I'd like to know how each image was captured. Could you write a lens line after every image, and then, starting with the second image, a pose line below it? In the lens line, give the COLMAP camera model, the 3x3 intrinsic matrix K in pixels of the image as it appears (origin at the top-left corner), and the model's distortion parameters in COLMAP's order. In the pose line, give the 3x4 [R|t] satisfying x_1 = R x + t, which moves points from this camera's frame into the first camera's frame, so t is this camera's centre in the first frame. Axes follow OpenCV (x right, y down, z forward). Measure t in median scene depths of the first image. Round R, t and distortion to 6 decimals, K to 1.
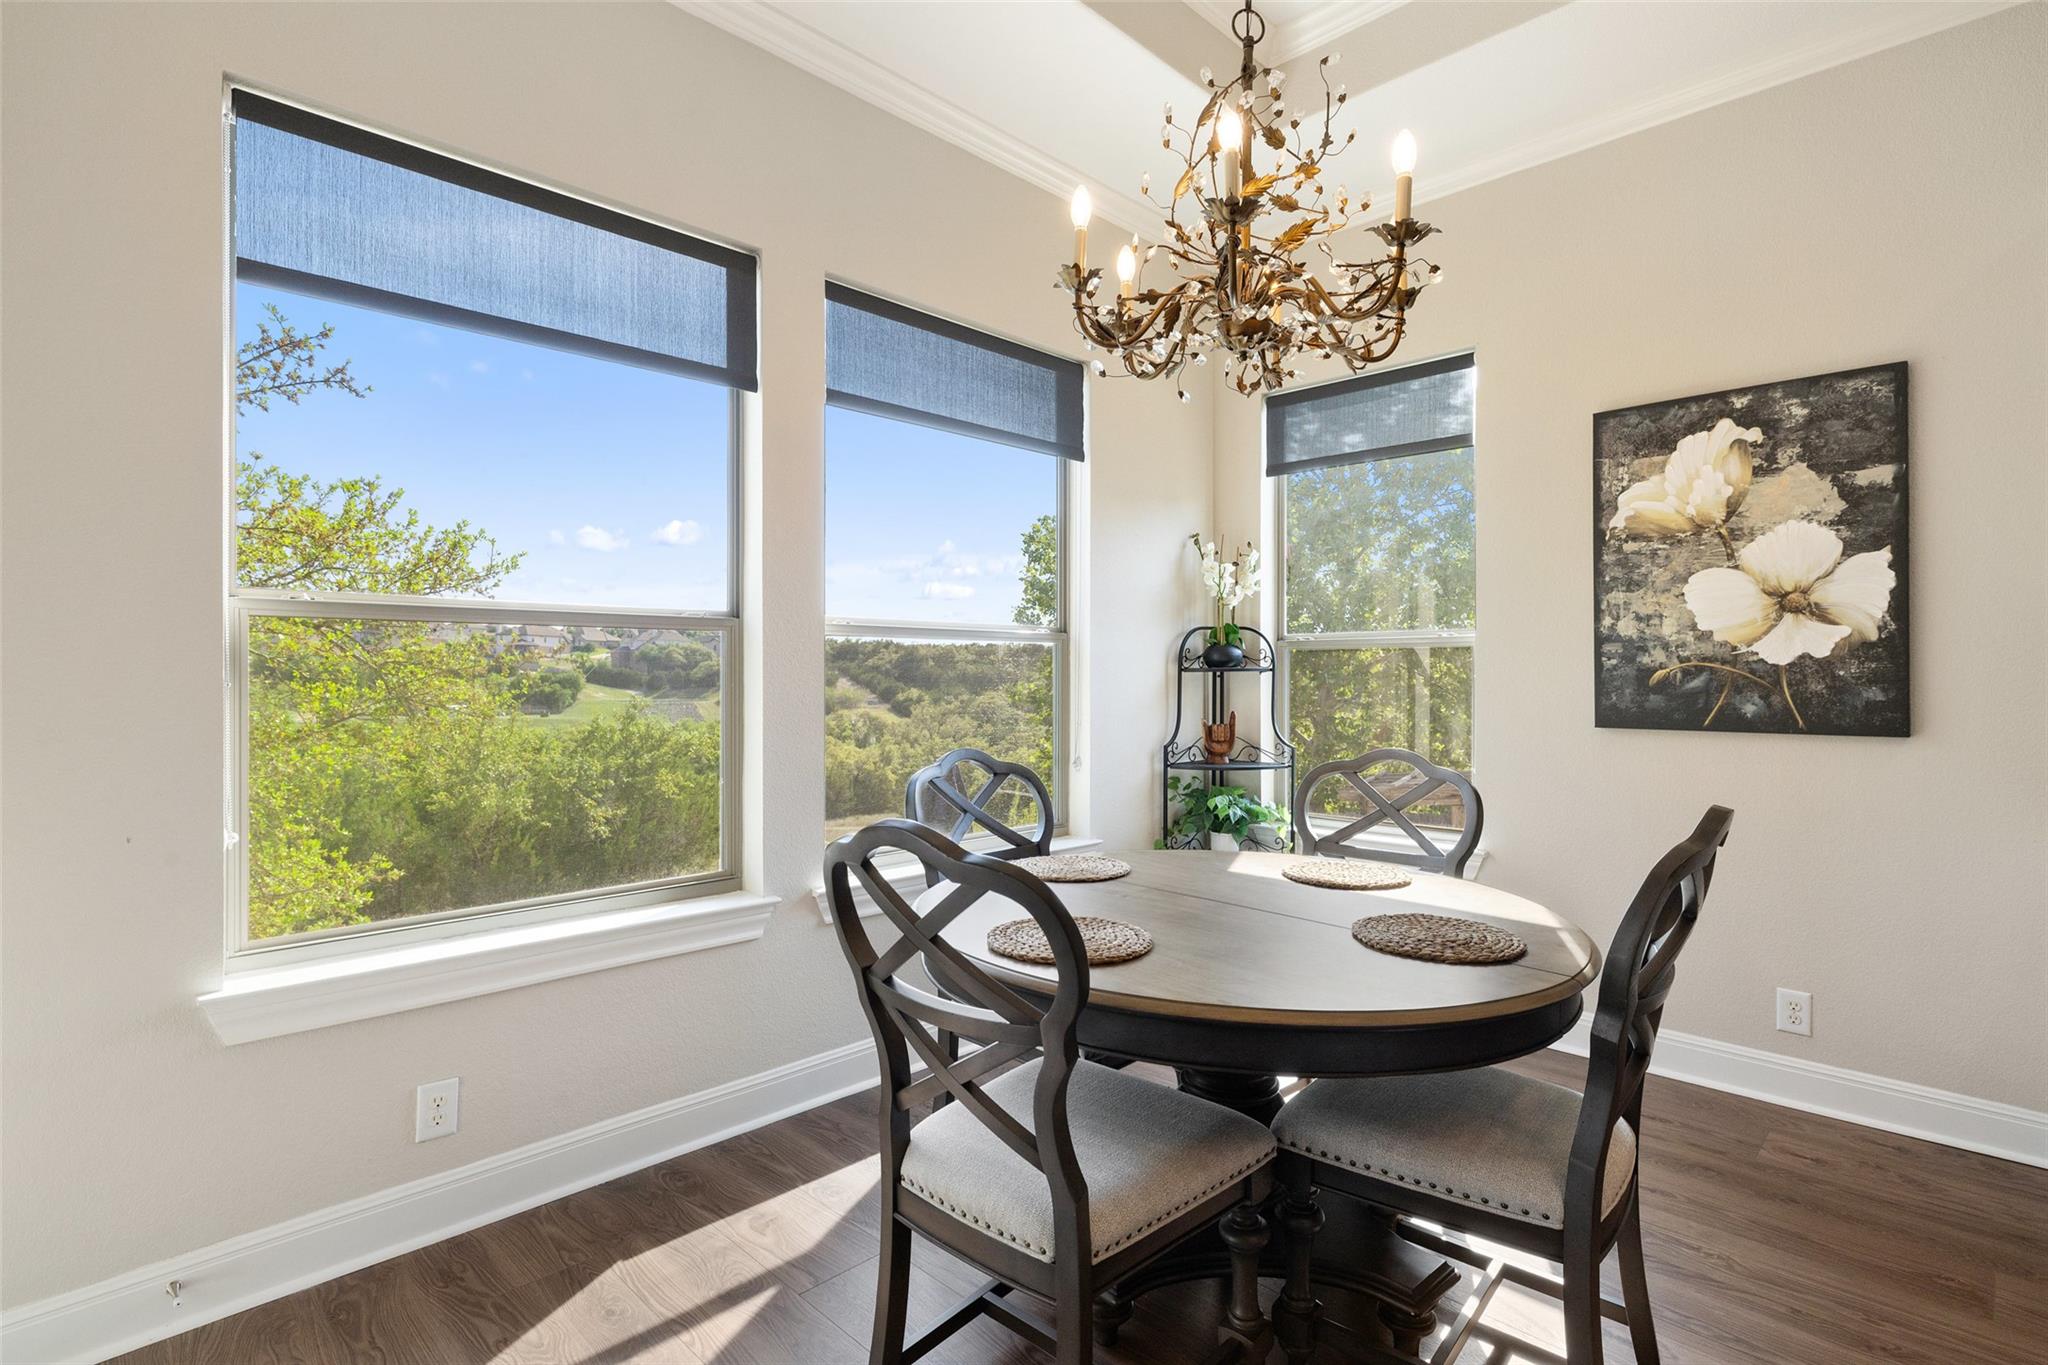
lens RADIAL K [[997.3, 0, 1024.0], [0, 997.3, 670.2], [0, 0, 1]] dist [0.002796, -0.000244]
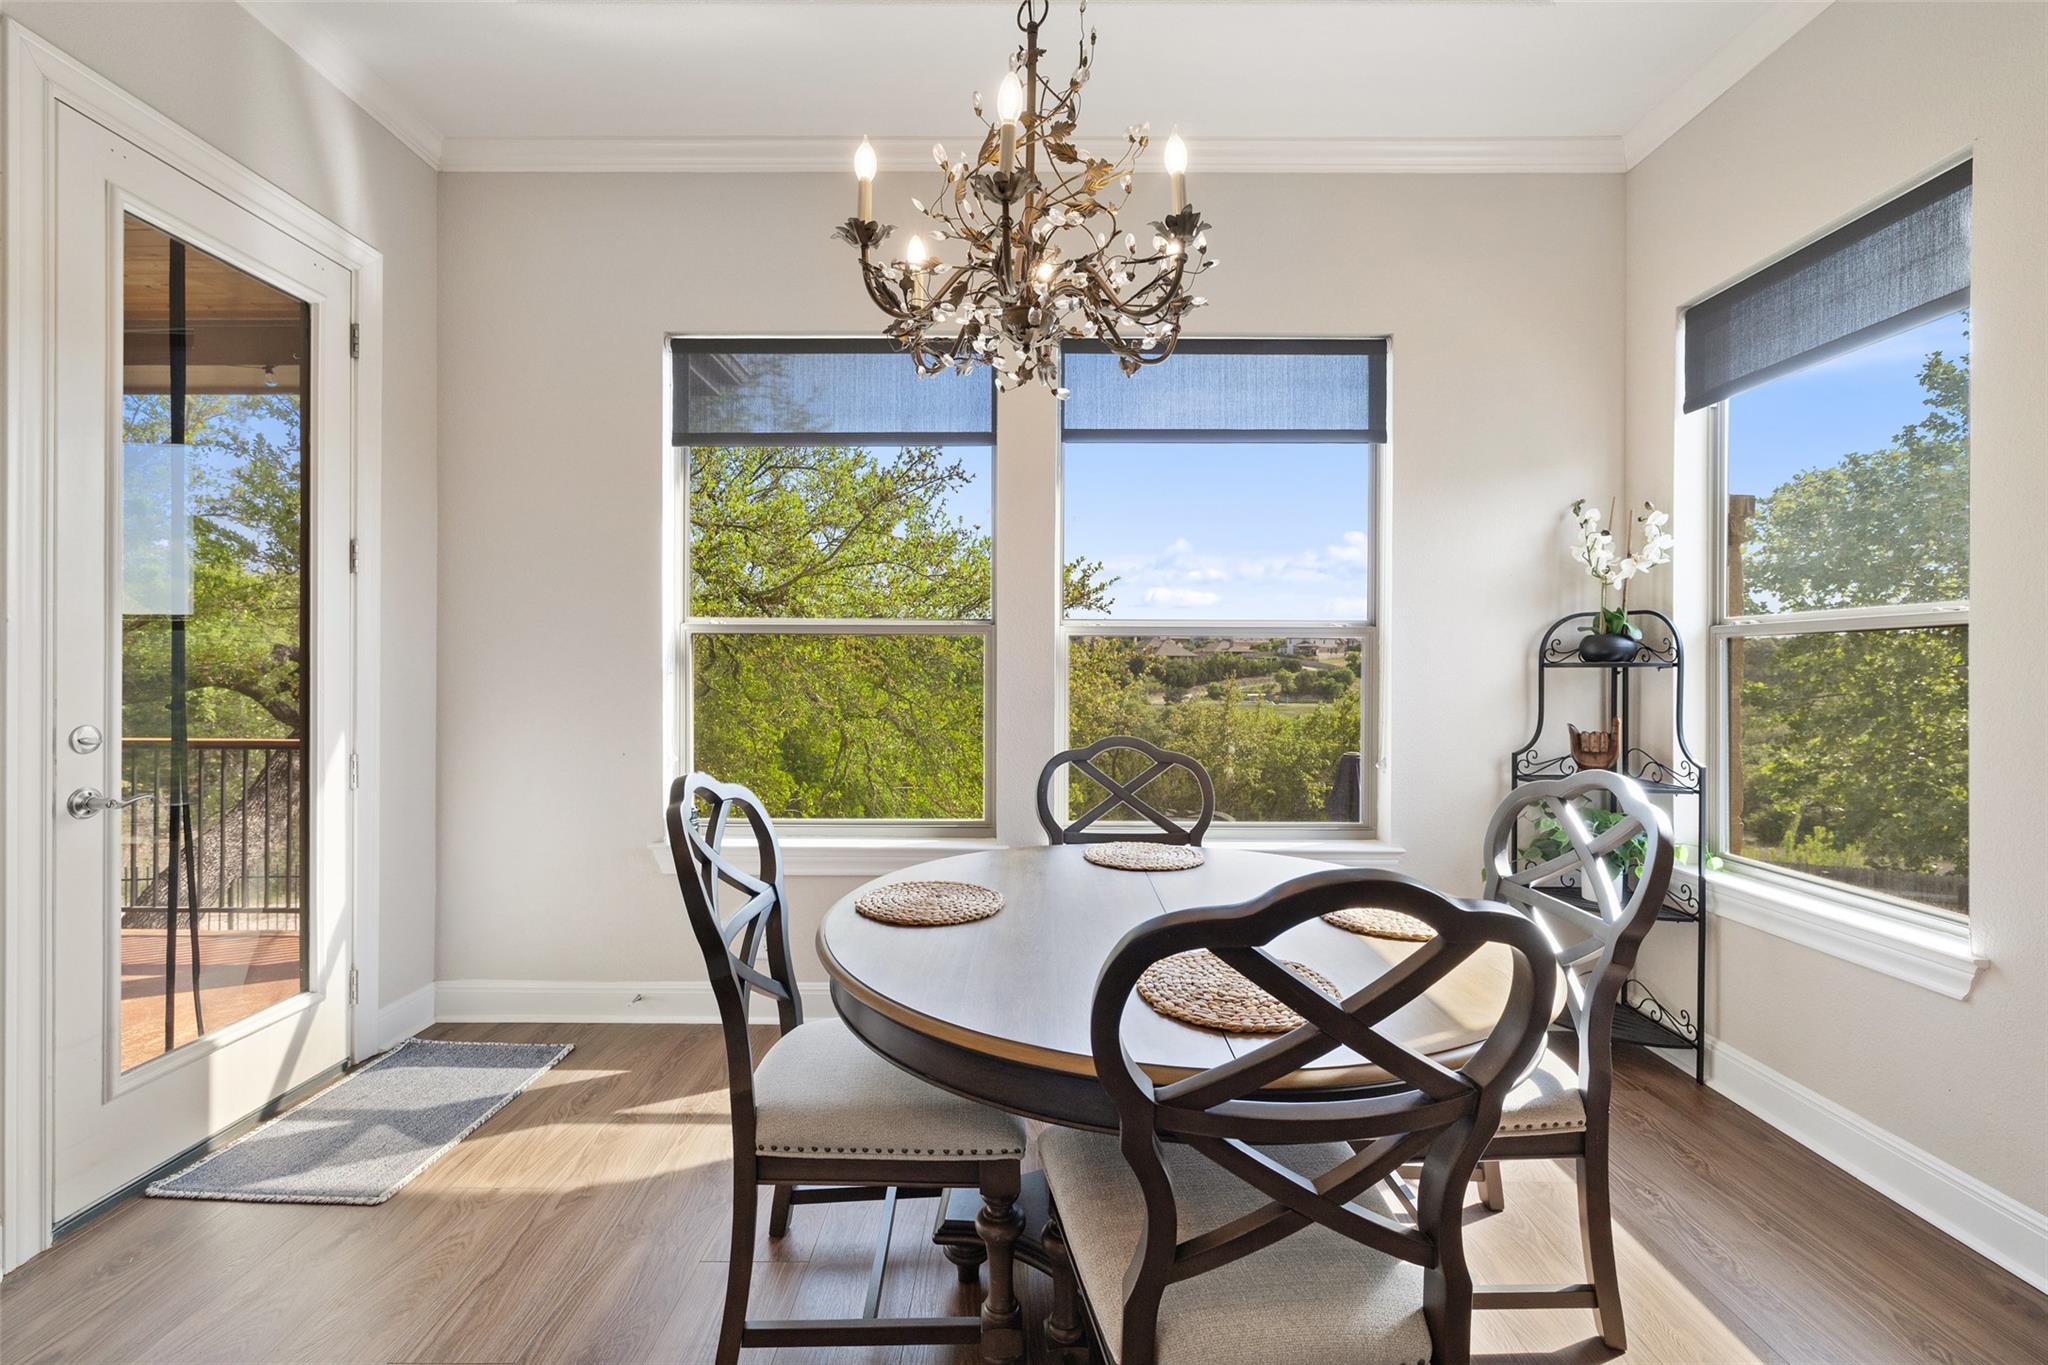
lens RADIAL K [[872.1, 0, 1029.2], [0, 872.1, 671.0], [0, 0, 1]] dist [0.001438, 0.000514]
pose [[0.708279, 0.002810, -0.705927, 0.491132], [0.000834, 0.999988, 0.004817, 0.000903], [0.705932, -0.004001, 0.708268, 0.225852]]
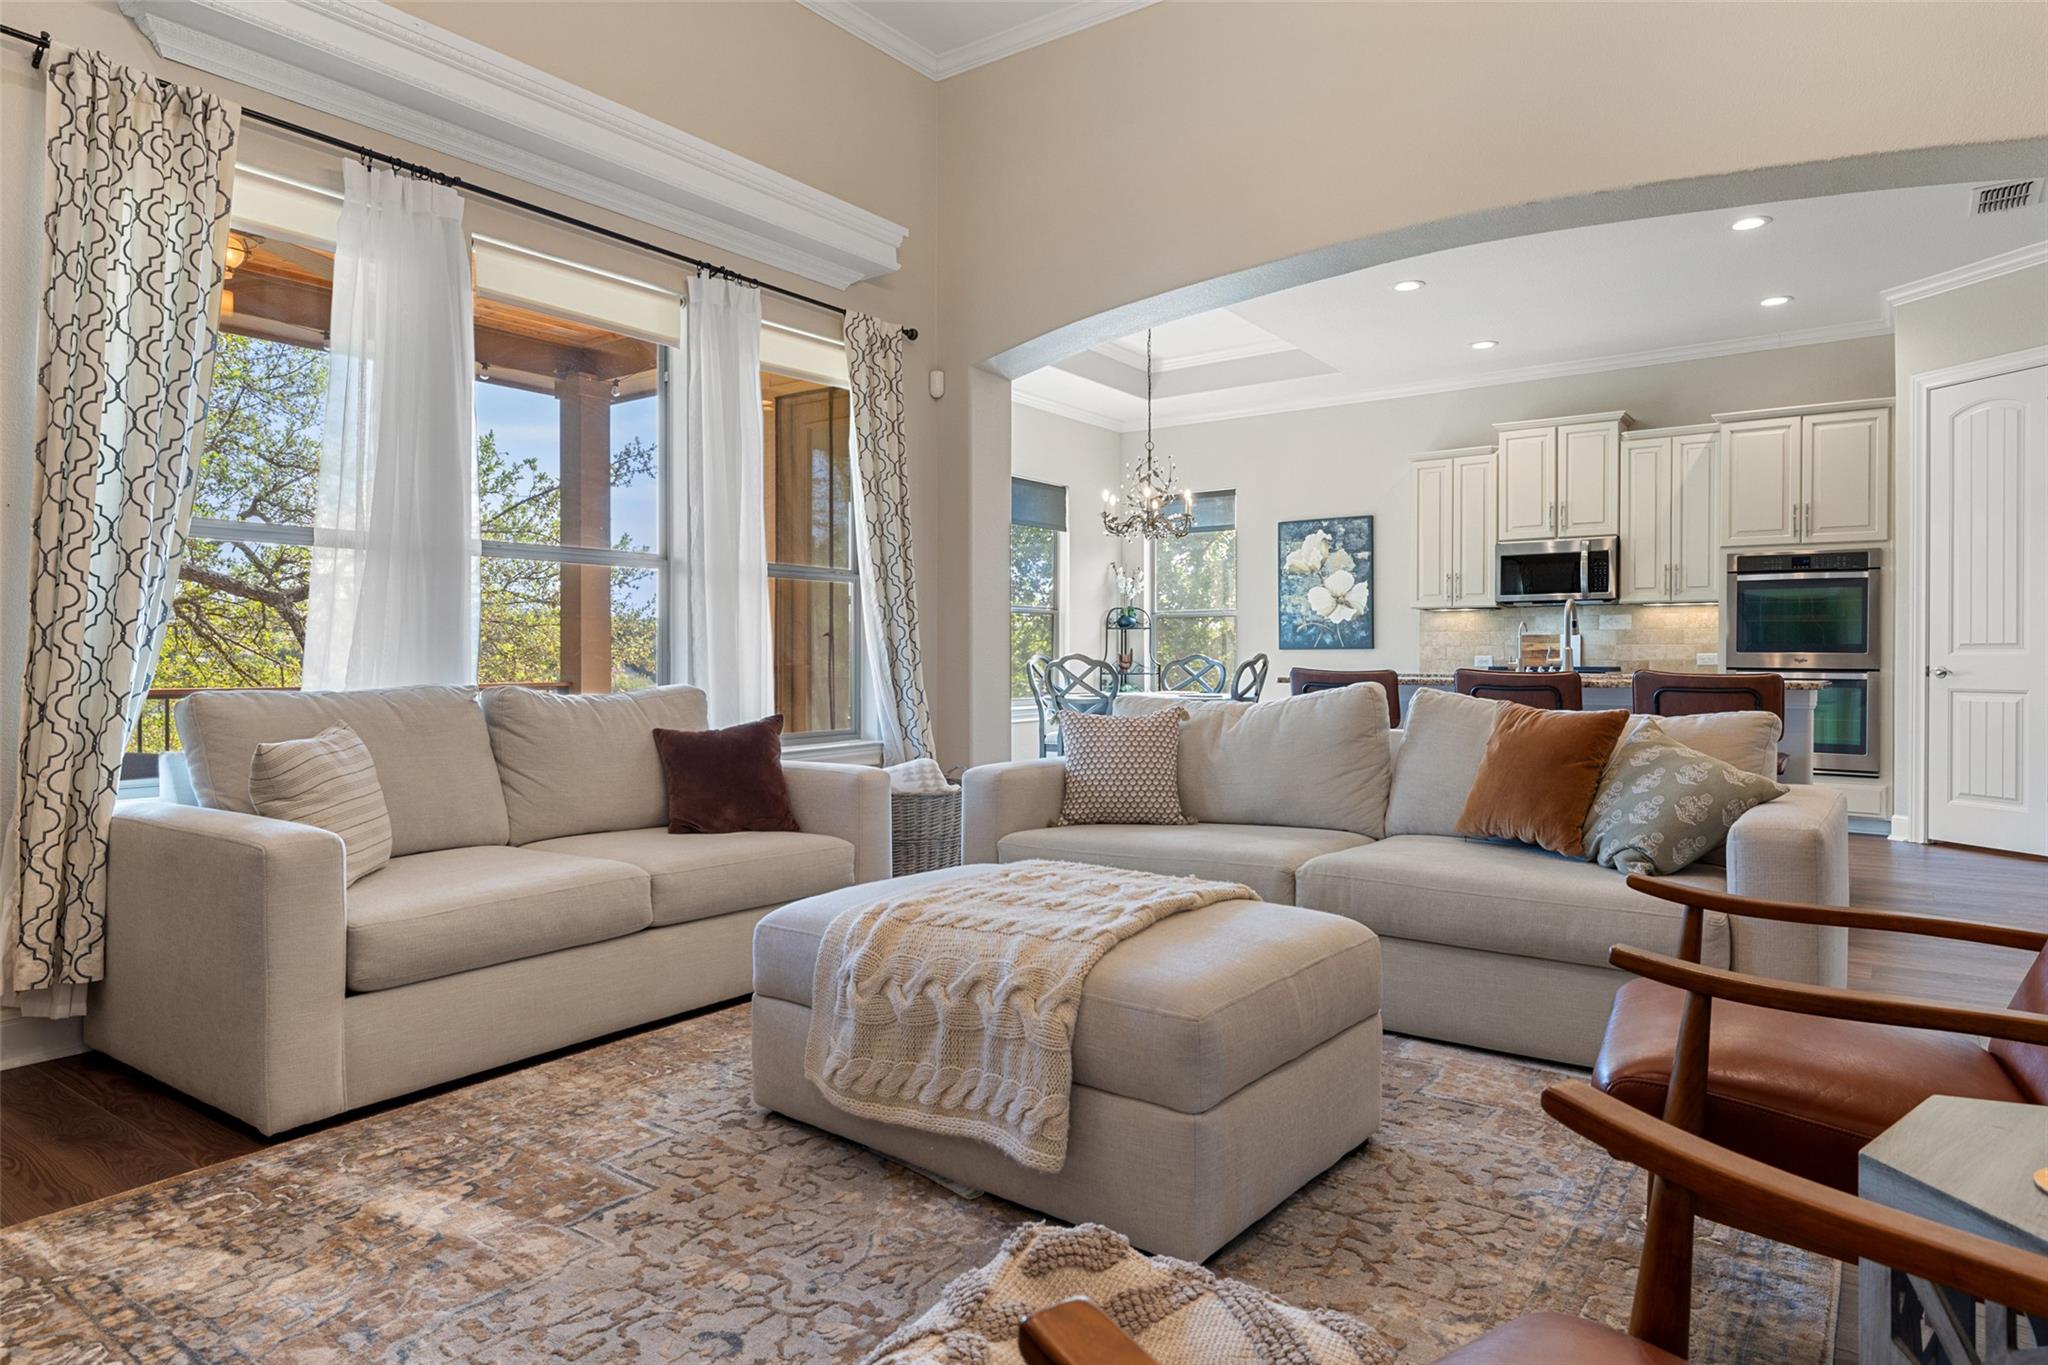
lens RADIAL K [[1213.2, 0, 1025.3], [0, 1213.2, 666.8], [0, 0, 1]] dist [-0.004960, -0.001108]
pose [[0.986155, -0.005661, 0.165729, -0.575878], [0.003789, 0.999925, 0.011610, 0.066045], [-0.165783, -0.010821, 0.986103, -1.964490]]
